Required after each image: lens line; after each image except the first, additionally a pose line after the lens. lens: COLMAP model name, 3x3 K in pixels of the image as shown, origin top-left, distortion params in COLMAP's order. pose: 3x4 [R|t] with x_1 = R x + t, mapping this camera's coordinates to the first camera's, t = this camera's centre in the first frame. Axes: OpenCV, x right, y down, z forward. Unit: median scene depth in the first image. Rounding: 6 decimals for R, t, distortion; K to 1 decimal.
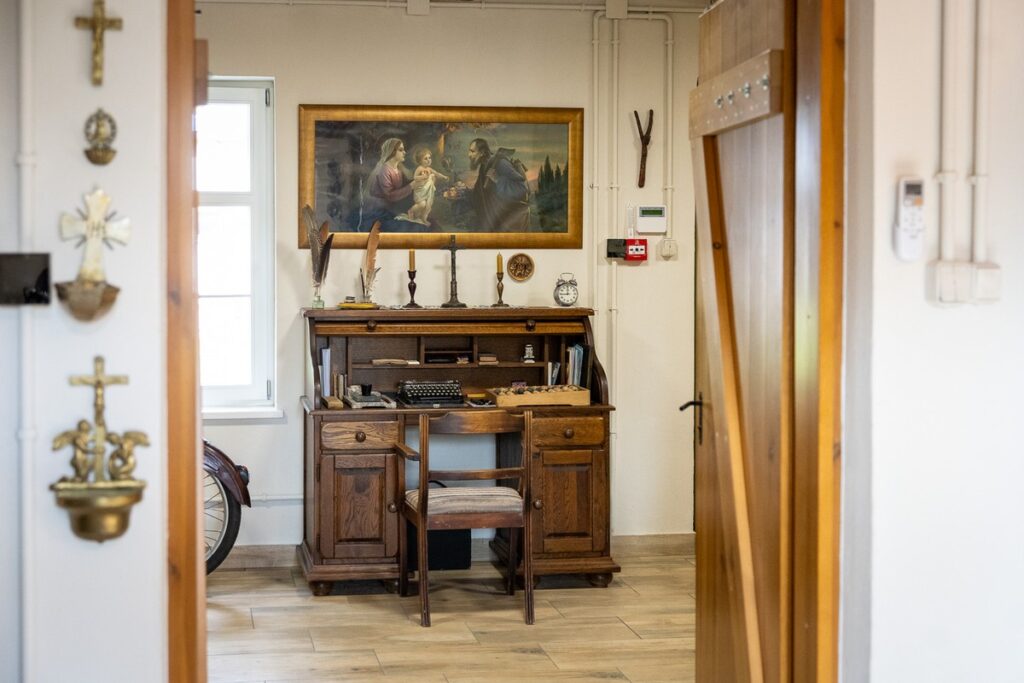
lens RADIAL K [[2094.2, 0, 512.0], [0, 2094.2, 341.5], [0, 0, 1]] dist [0.018077, 0.032350]
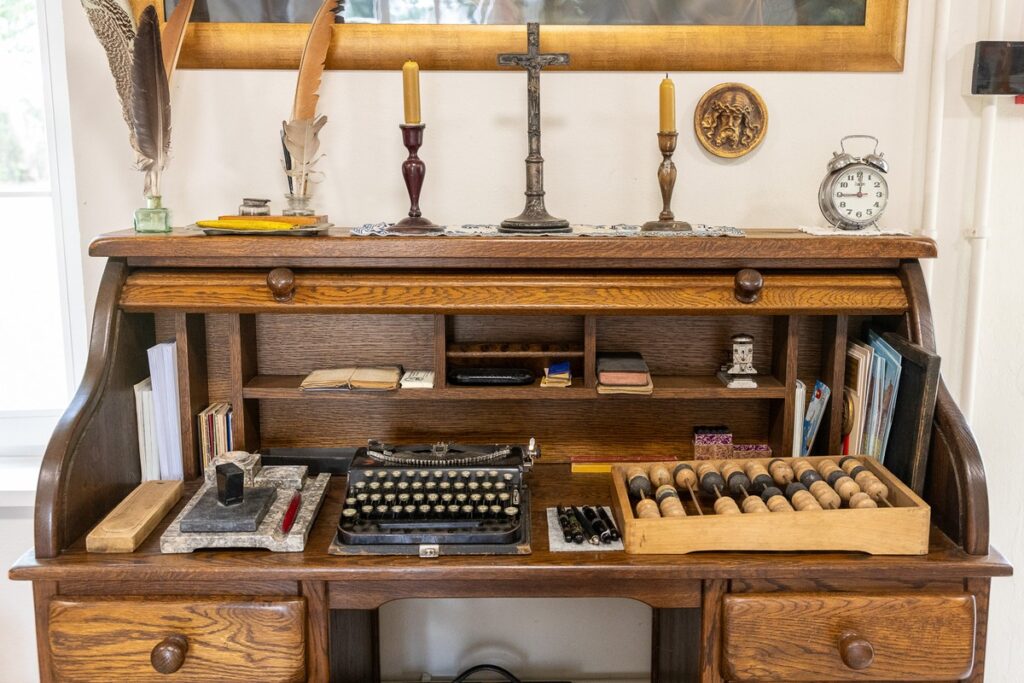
lens RADIAL K [[1269.9, 0, 513.3], [0, 1269.9, 381.5], [0, 0, 1]] dist [0.019945, -0.018560]
pose [[0.979720, 0.035606, -0.197184, 0.012811], [-0.010894, 0.992095, 0.125017, -0.017842], [0.200076, -0.120333, 0.972363, 0.782937]]
